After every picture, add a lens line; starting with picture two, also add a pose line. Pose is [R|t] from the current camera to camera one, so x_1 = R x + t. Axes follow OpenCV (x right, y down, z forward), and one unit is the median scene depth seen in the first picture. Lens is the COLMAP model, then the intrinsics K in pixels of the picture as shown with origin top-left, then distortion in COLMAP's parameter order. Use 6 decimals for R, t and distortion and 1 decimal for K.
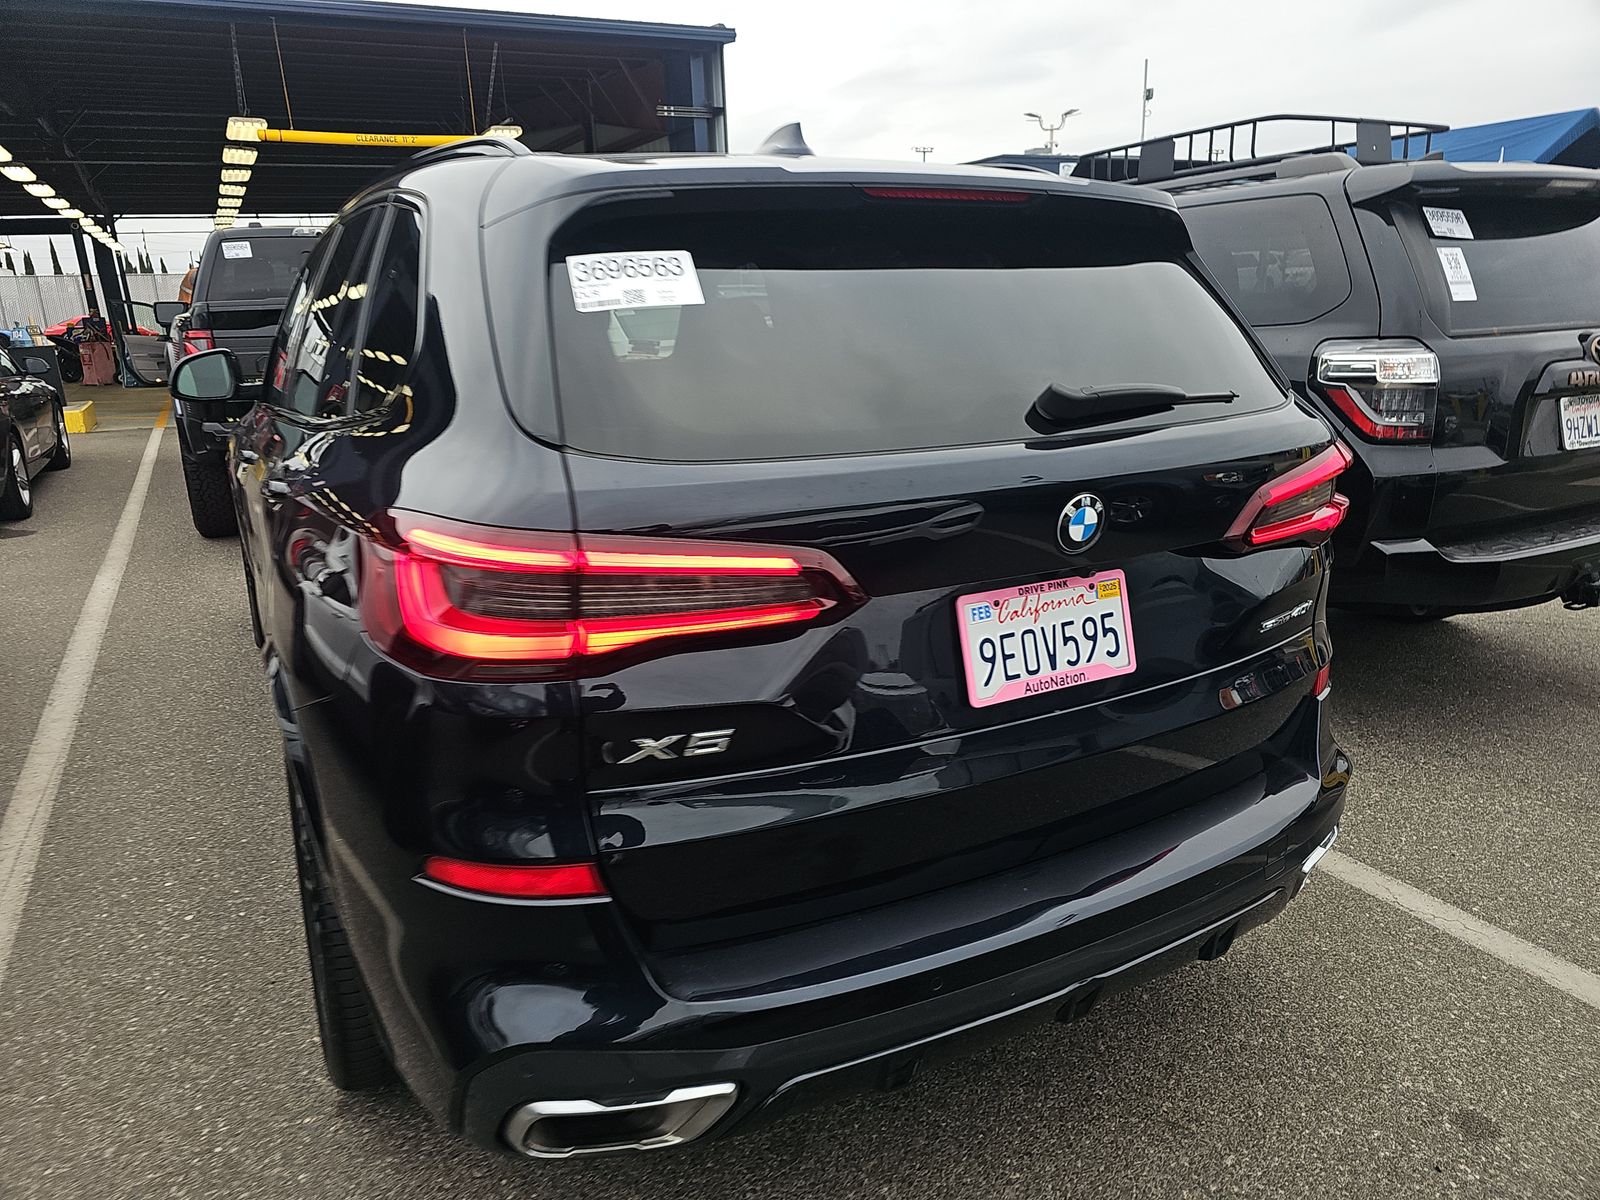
lens RADIAL K [[1056.7, 0, 806.6], [0, 1056.7, 602.1], [0, 0, 1]] dist [0.039645, -0.032870]
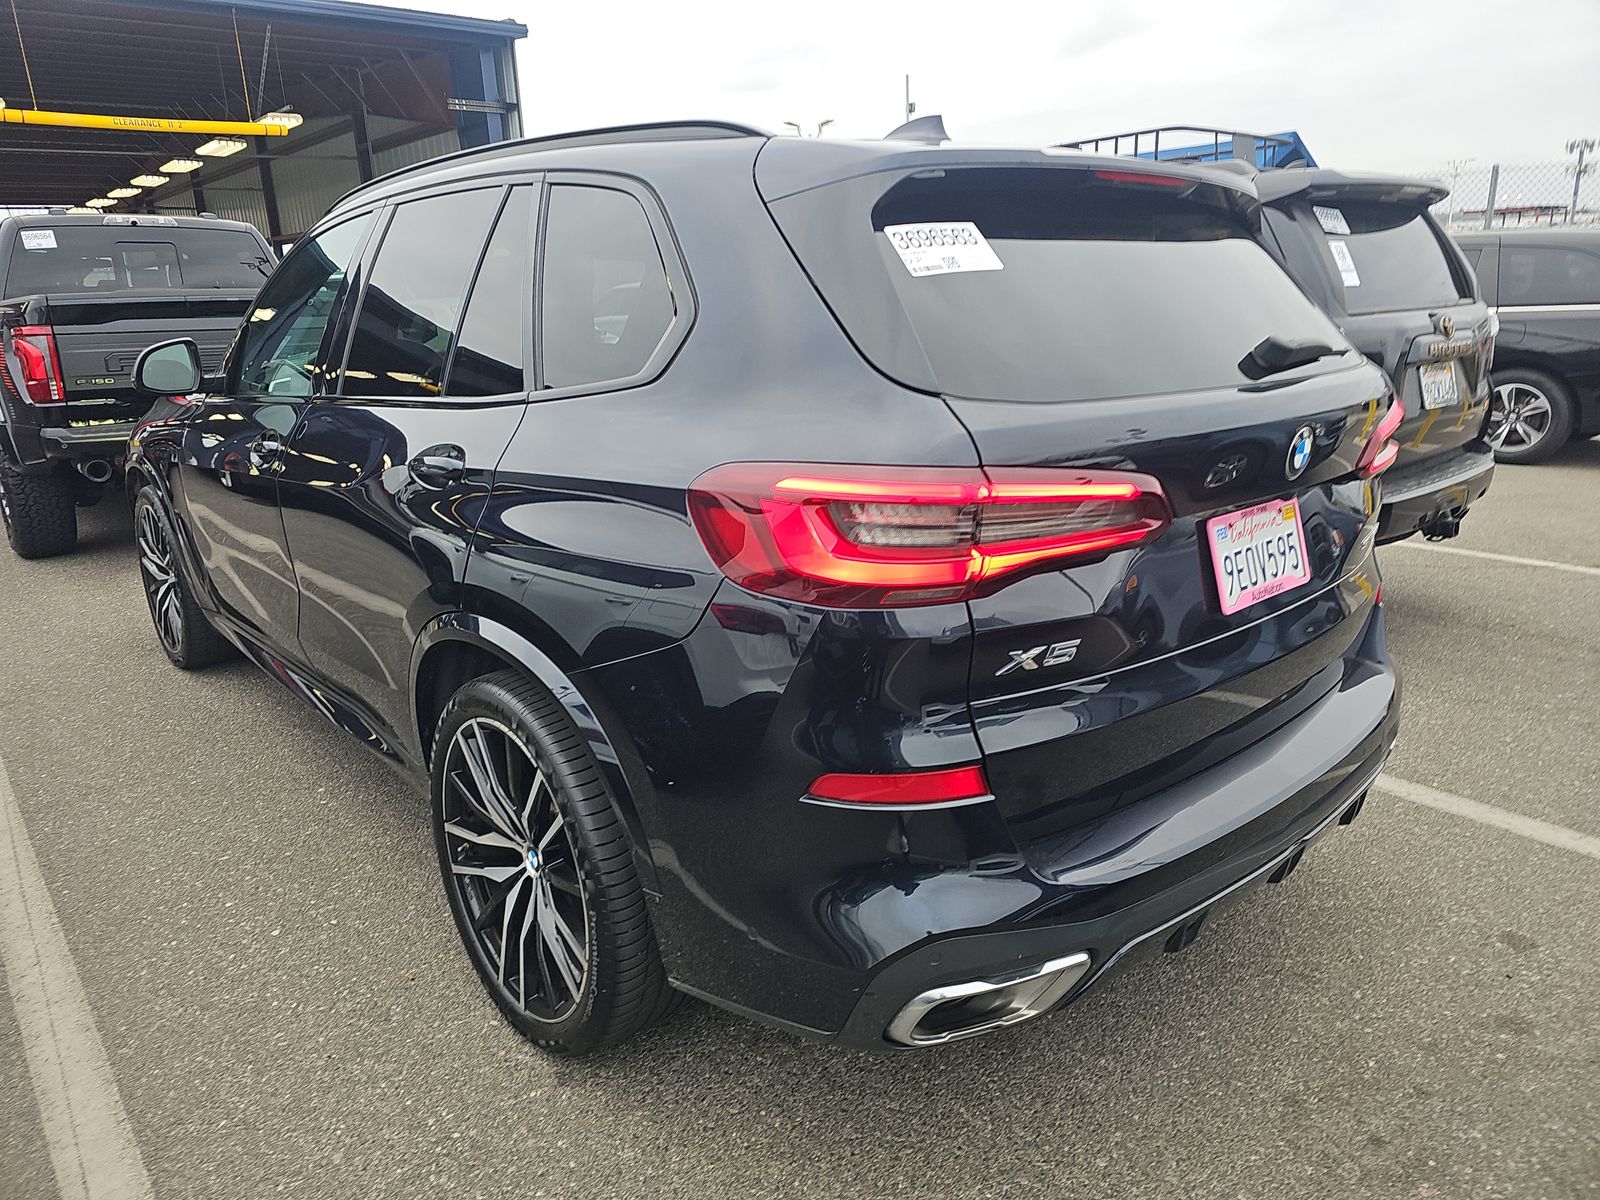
lens RADIAL K [[1056.7, 0, 791.2], [0, 1056.7, 591.5], [0, 0, 1]] dist [0.039645, -0.032870]
pose [[0.974669, -0.061743, 0.214959, -0.520879], [0.064360, 0.997913, -0.005191, 0.046354], [-0.214190, 0.018895, 0.976609, -0.041359]]
